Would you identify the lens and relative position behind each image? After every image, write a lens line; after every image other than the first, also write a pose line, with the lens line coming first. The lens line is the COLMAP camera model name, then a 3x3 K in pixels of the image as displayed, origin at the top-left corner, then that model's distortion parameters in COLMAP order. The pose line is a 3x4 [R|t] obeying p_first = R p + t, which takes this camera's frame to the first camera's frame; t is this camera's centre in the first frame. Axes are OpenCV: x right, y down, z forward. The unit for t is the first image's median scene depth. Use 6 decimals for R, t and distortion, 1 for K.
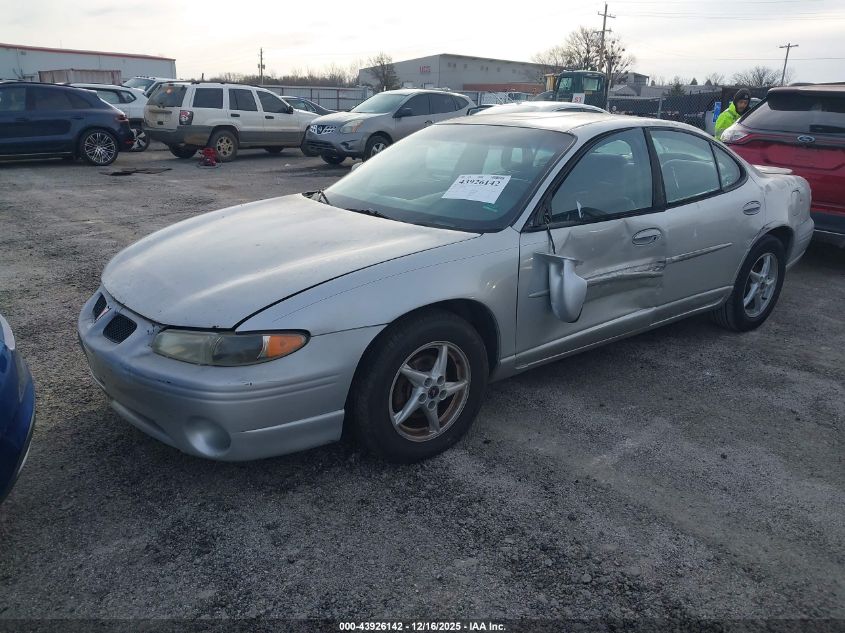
lens RADIAL K [[680.0, 0, 422.7], [0, 680.0, 316.7], [0, 0, 1]] dist [0.033102, -0.001880]
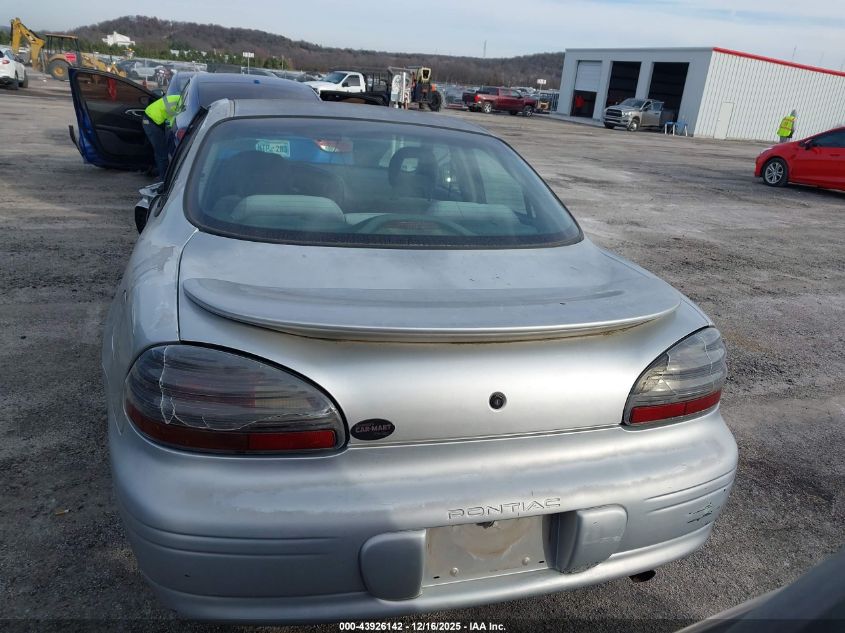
lens RADIAL K [[657.1, 0, 423.0], [0, 657.1, 317.4], [0, 0, 1]] dist [0.000960, 0.003979]
pose [[-0.374699, 0.256133, -0.891065, 0.880248], [-0.362014, 0.844374, 0.394942, -0.412348], [0.853550, 0.470562, -0.223662, 1.338660]]
